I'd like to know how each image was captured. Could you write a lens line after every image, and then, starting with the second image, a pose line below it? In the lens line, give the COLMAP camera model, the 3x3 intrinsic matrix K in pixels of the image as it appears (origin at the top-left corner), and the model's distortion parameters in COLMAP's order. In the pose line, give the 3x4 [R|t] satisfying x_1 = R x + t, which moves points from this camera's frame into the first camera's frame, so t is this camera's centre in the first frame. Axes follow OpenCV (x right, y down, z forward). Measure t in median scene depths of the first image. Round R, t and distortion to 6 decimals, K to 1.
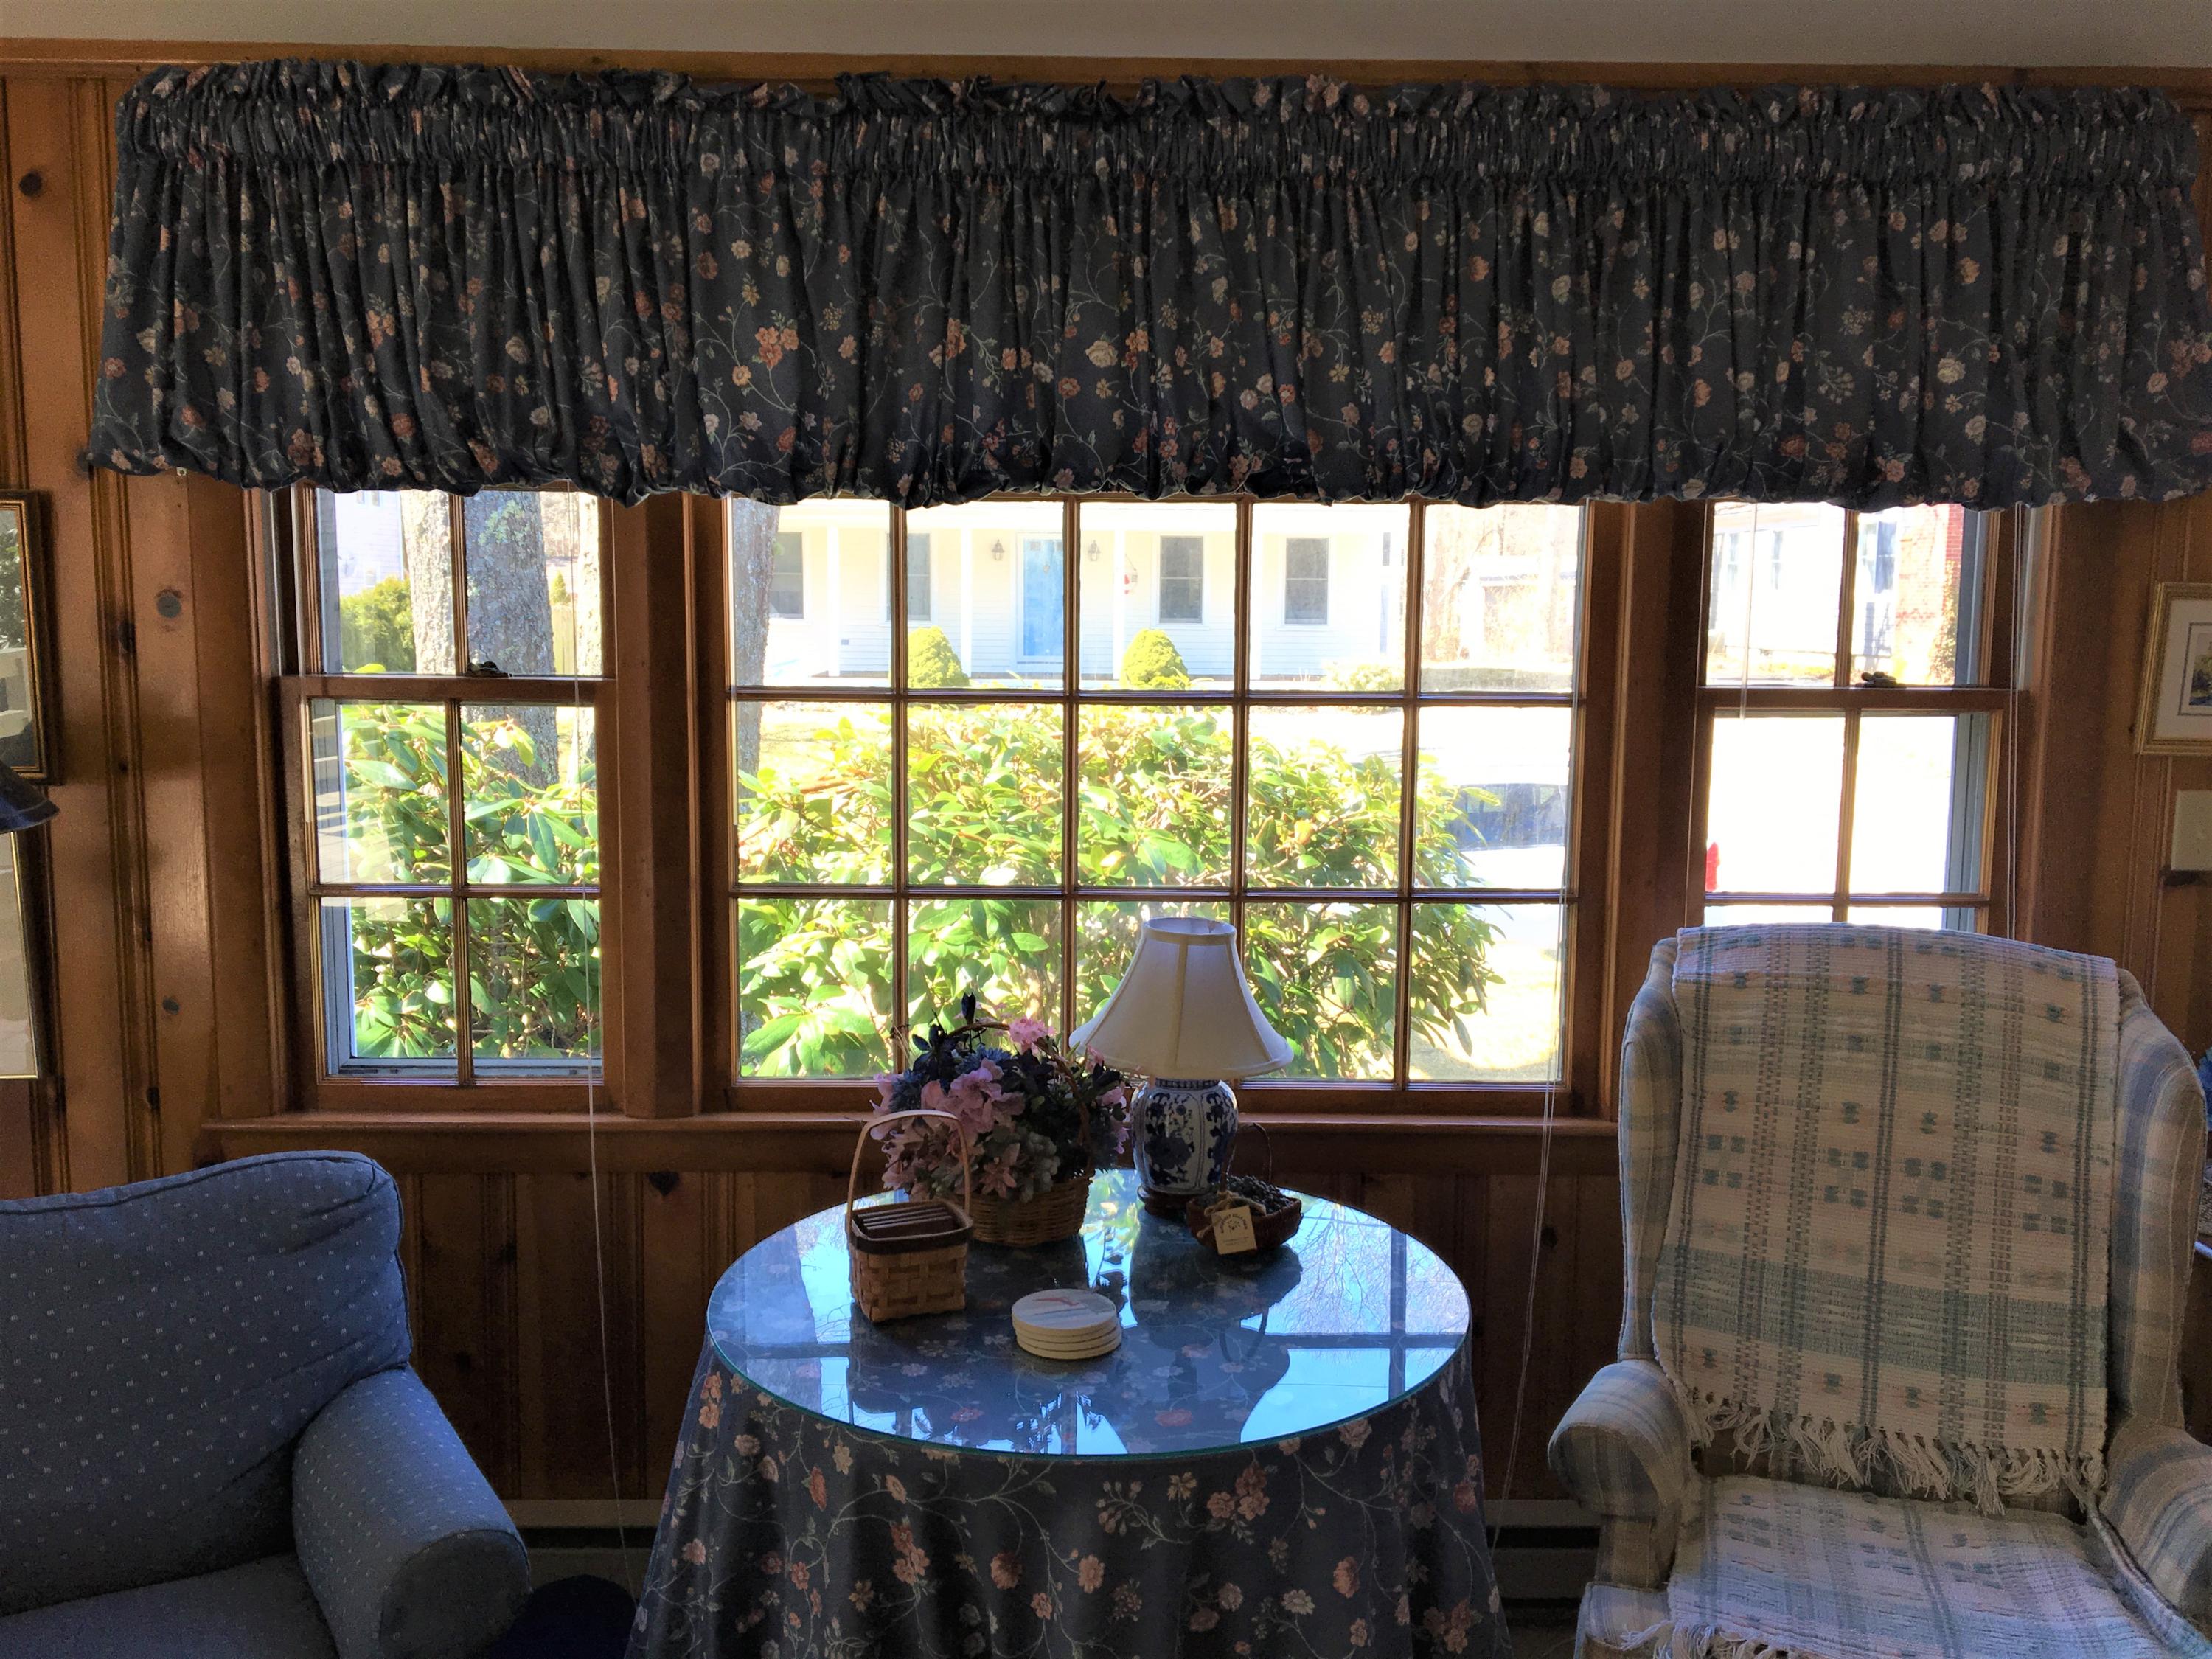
lens RADIAL K [[1850.5, 0, 1106.1], [0, 1850.5, 822.2], [0, 0, 1]] dist [0.112697, -0.202765]
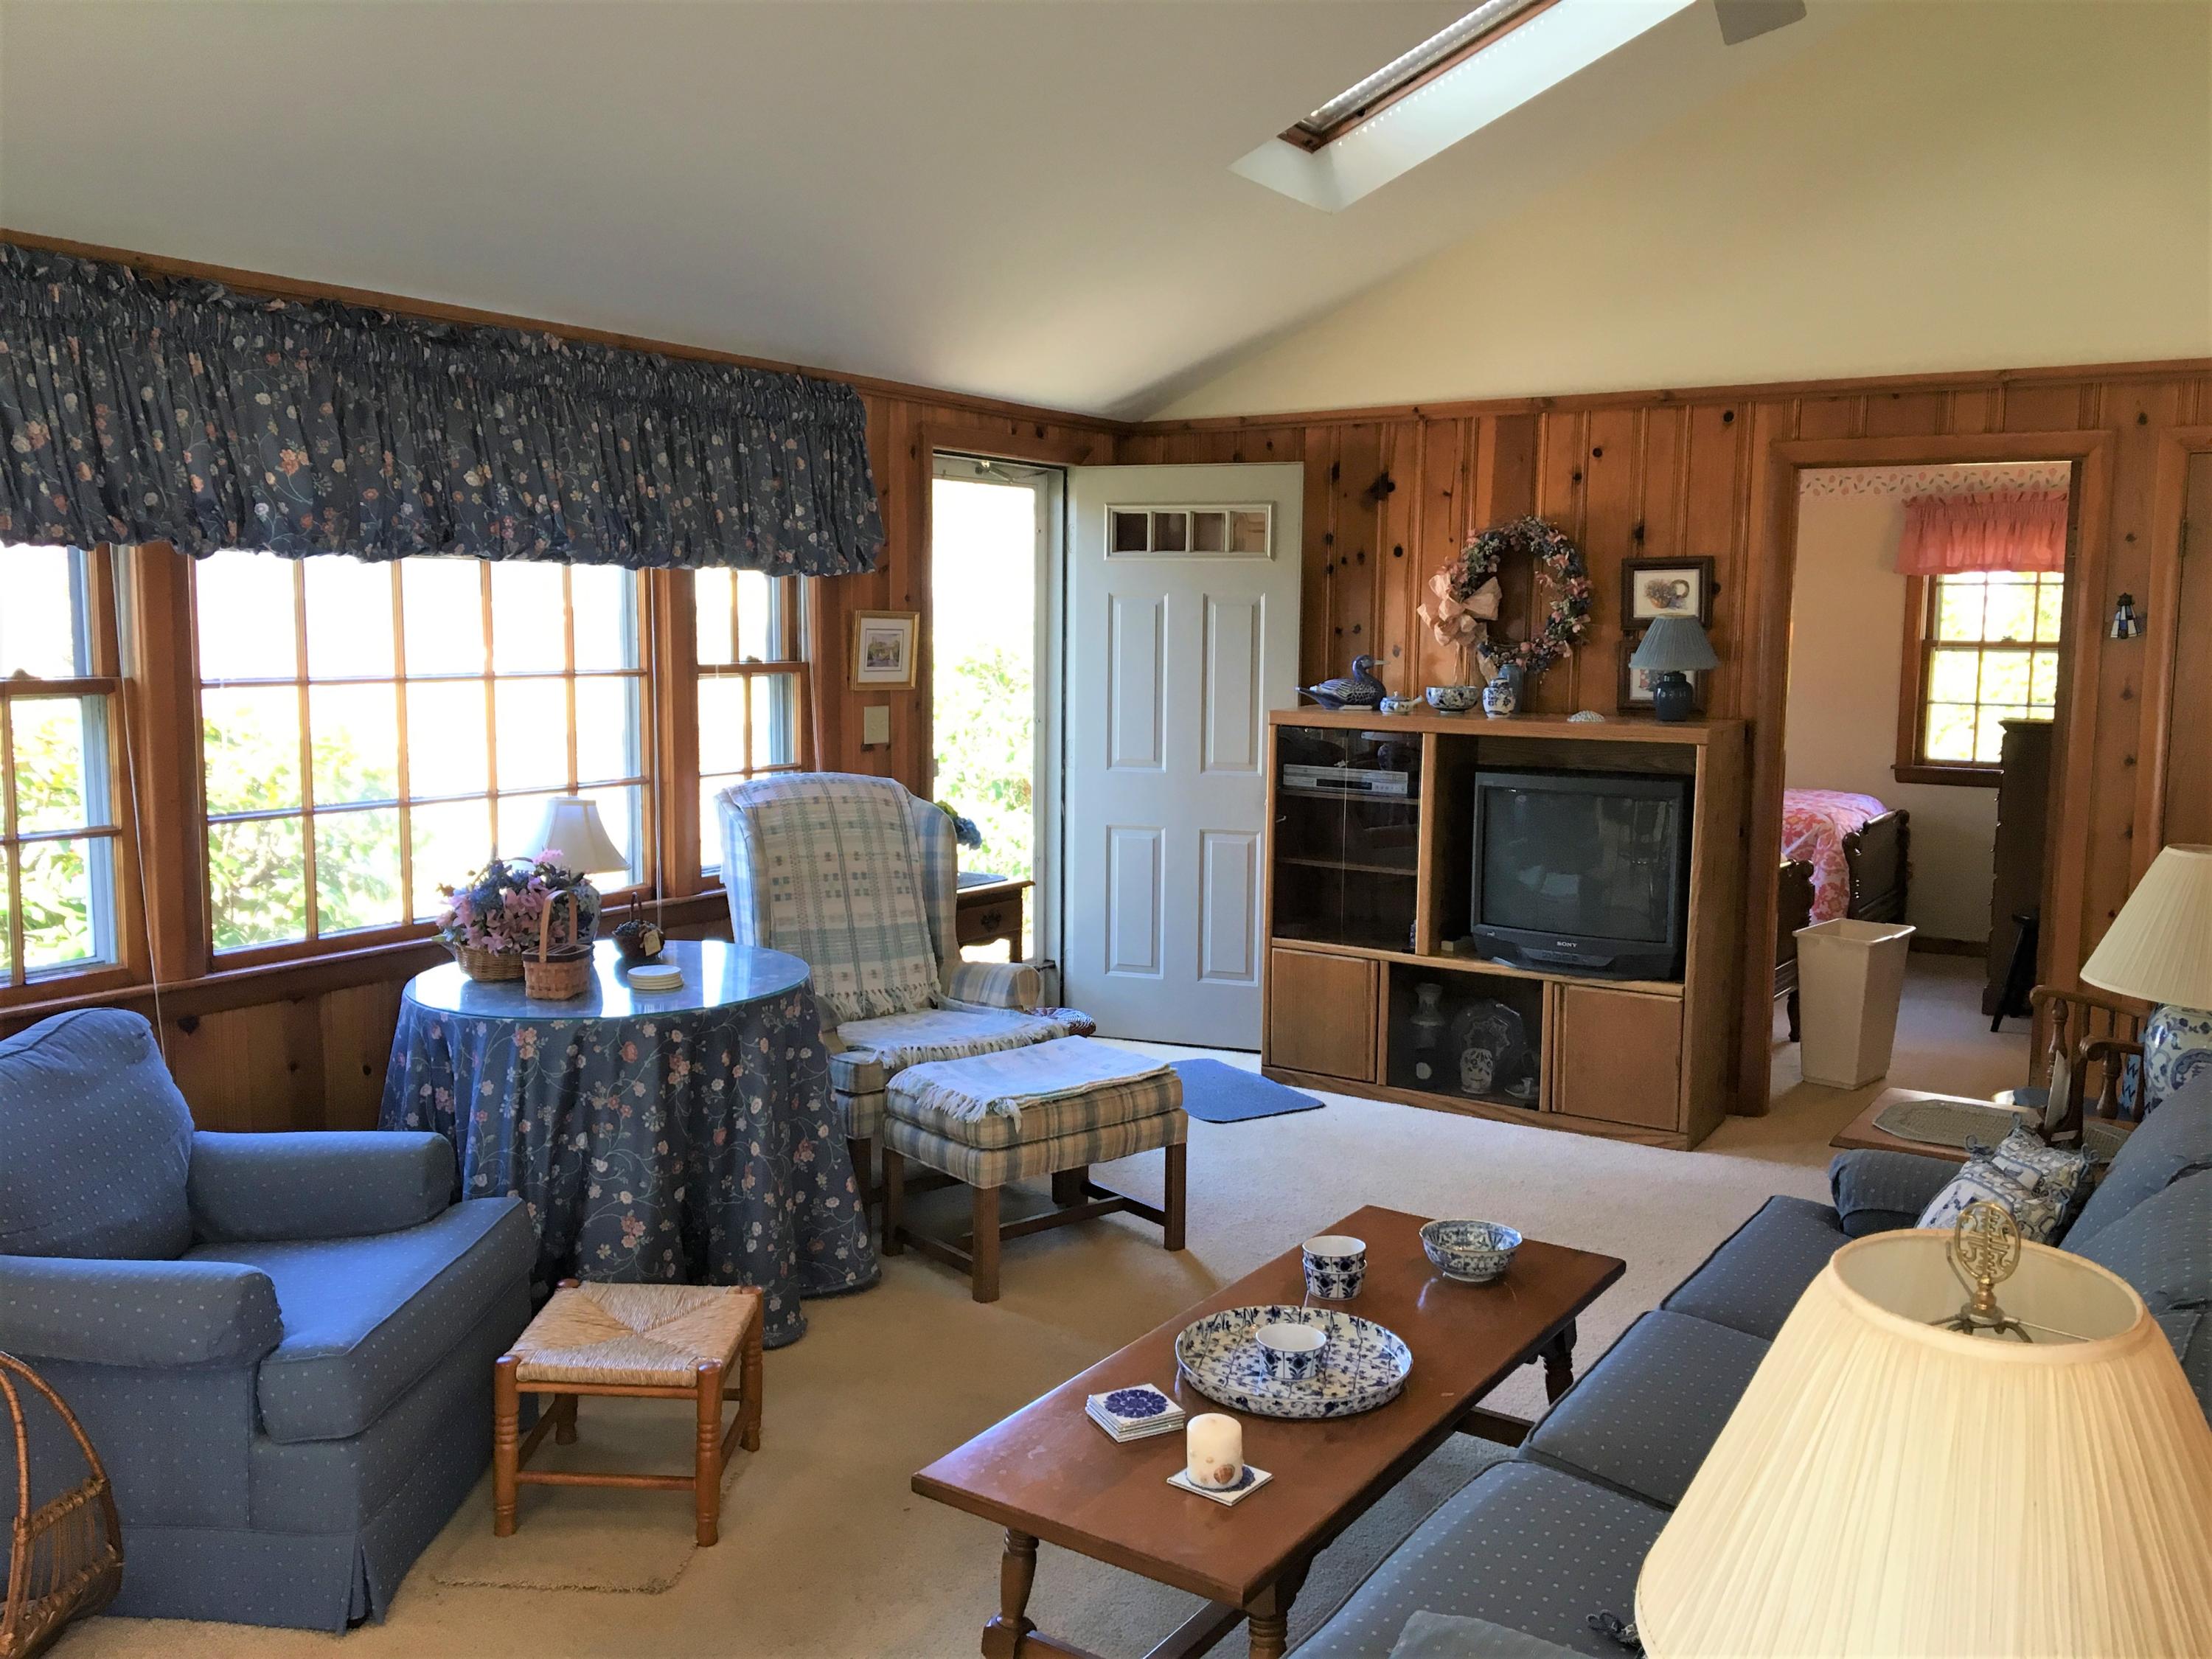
lens RADIAL K [[1850.5, 0, 1106.1], [0, 1850.5, 822.2], [0, 0, 1]] dist [0.112697, -0.202765]
pose [[0.556450, -0.097313, 0.825163, -1.142404], [0.097750, 0.993888, 0.051294, 0.035402], [-0.825111, 0.052117, 0.562561, -0.453765]]
